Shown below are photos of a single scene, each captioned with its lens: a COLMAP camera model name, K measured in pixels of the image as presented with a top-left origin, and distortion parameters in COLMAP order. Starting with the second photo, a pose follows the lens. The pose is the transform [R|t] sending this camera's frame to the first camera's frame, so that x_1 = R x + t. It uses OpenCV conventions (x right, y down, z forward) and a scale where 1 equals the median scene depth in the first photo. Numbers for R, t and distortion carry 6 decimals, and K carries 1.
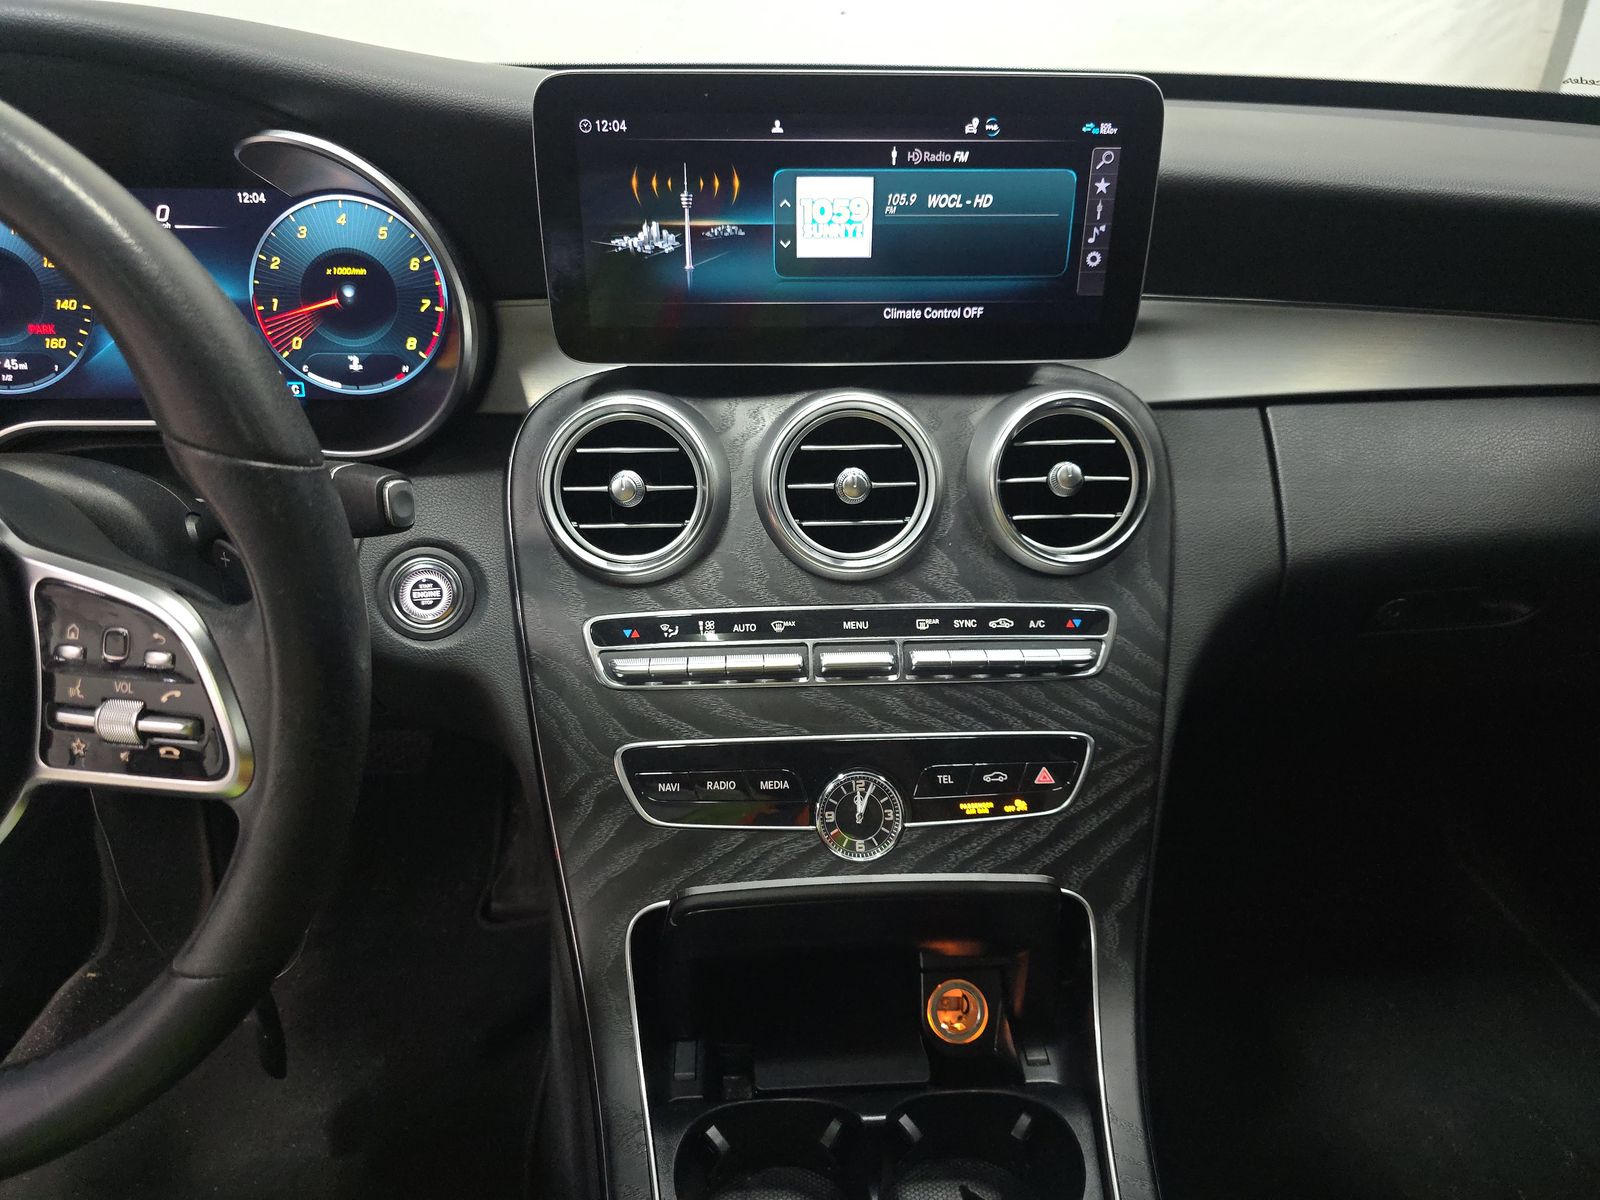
lens RADIAL K [[1063.2, 0, 791.0], [0, 1063.2, 589.4], [0, 0, 1]] dist [0.040591, -0.030446]
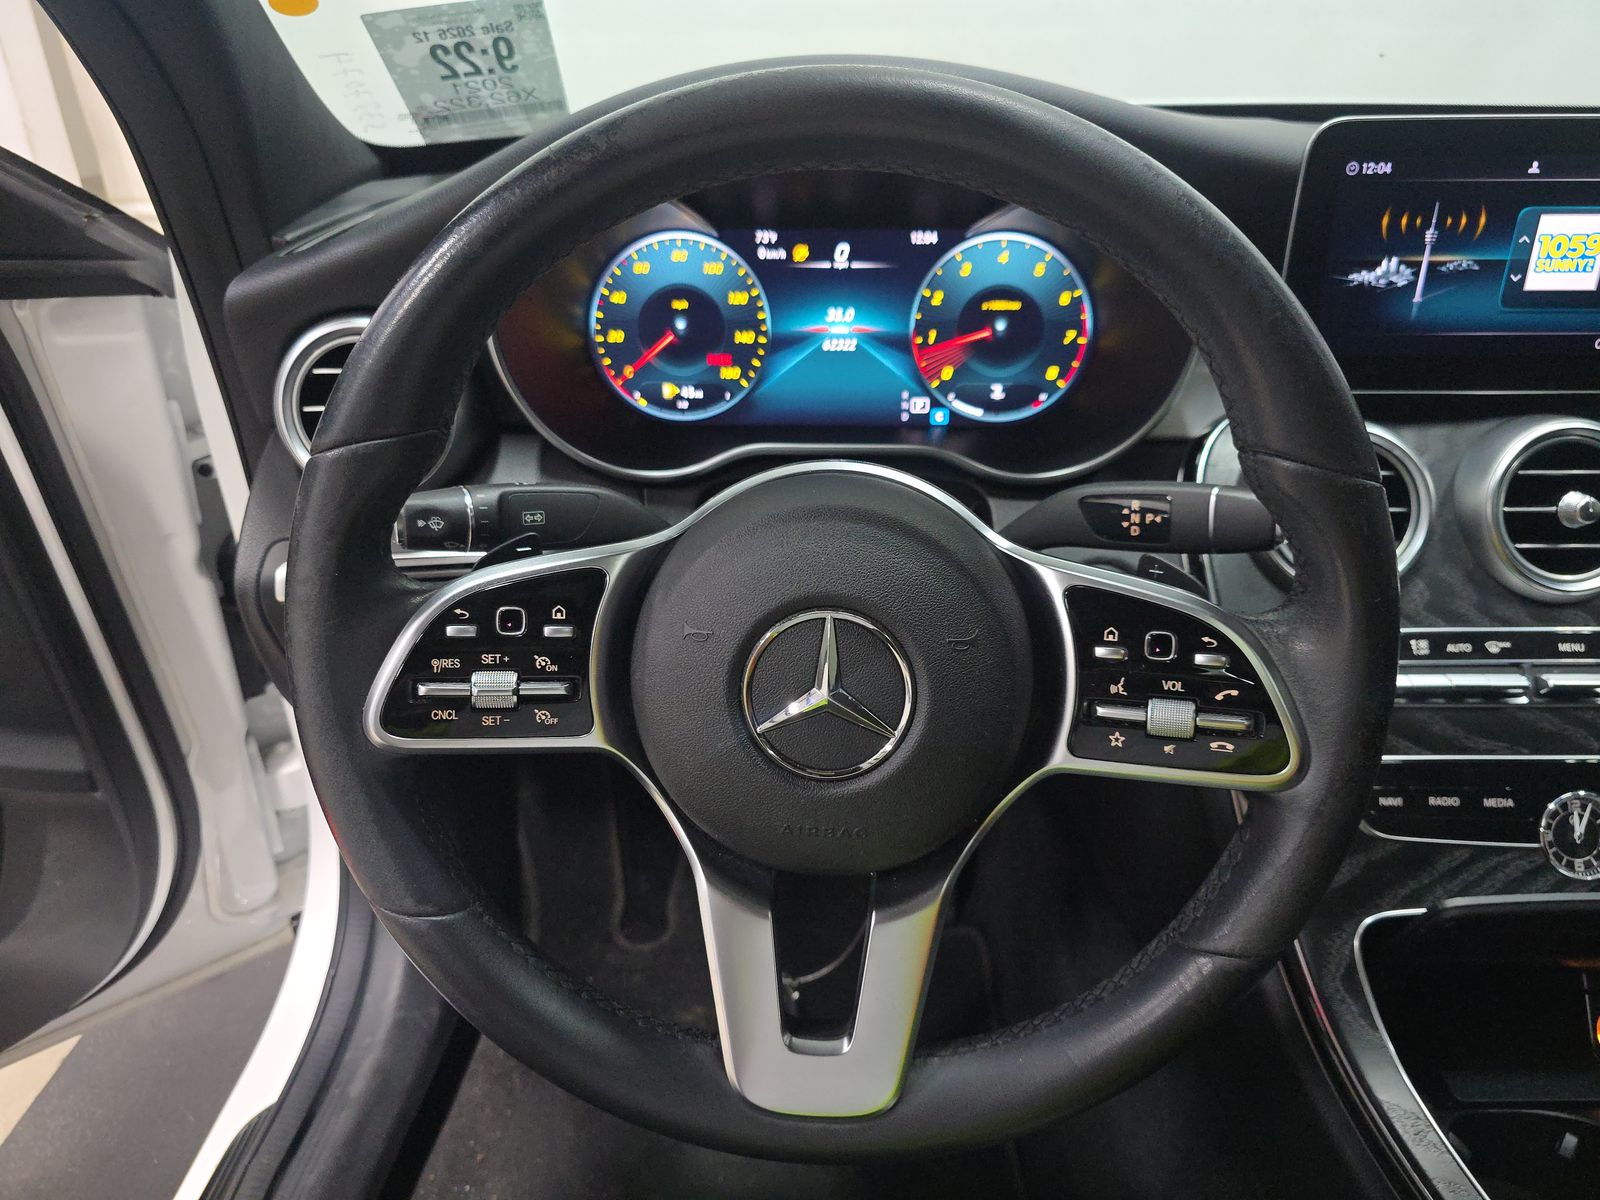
lens RADIAL K [[1063.2, 0, 803.8], [0, 1063.2, 587.3], [0, 0, 1]] dist [0.040591, -0.030446]
pose [[0.998594, 0.016392, -0.050413, -0.560126], [-0.017889, 0.999408, -0.029385, 0.017666], [0.049901, 0.030245, 0.998296, -0.061447]]
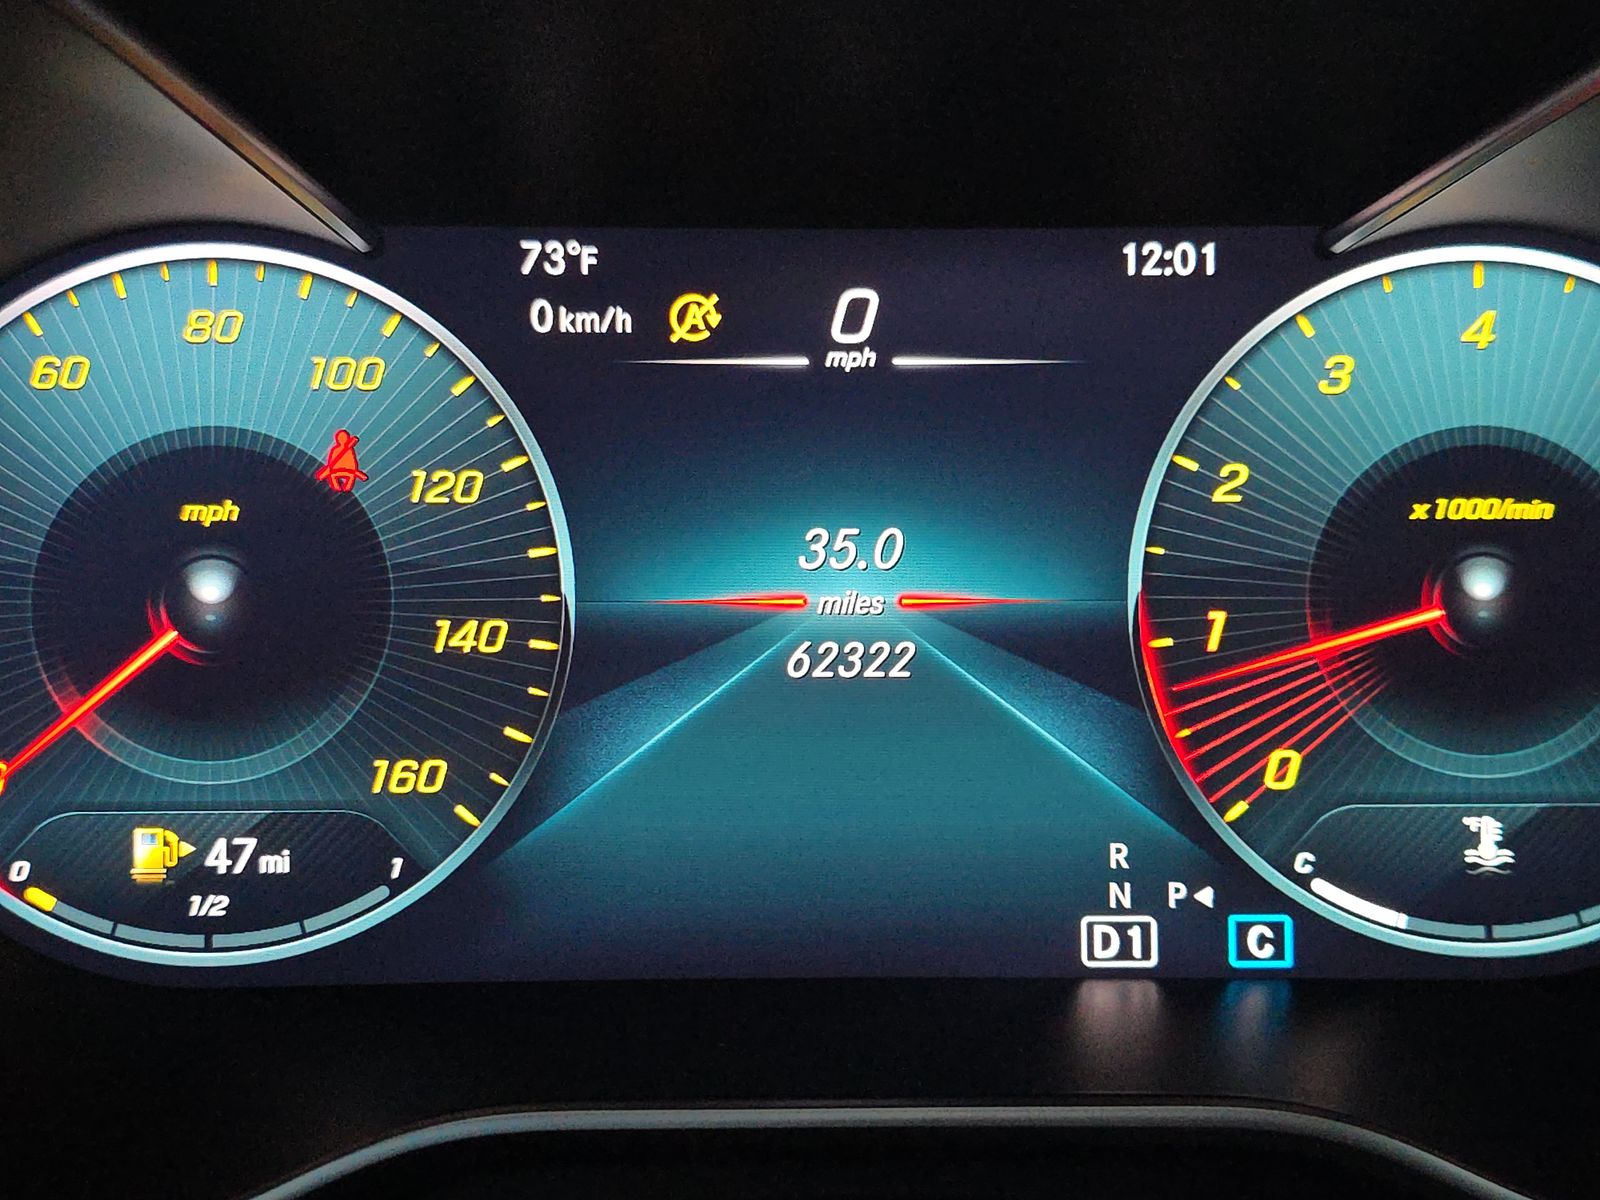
lens RADIAL K [[1063.2, 0, 819.6], [0, 1063.2, 624.0], [0, 0, 1]] dist [0.040591, -0.030446]
pose [[0.999392, -0.002100, -0.034791, -0.580606], [-0.006405, 0.970117, -0.242552, -0.204479], [0.034261, 0.242627, 0.969514, 0.748413]]
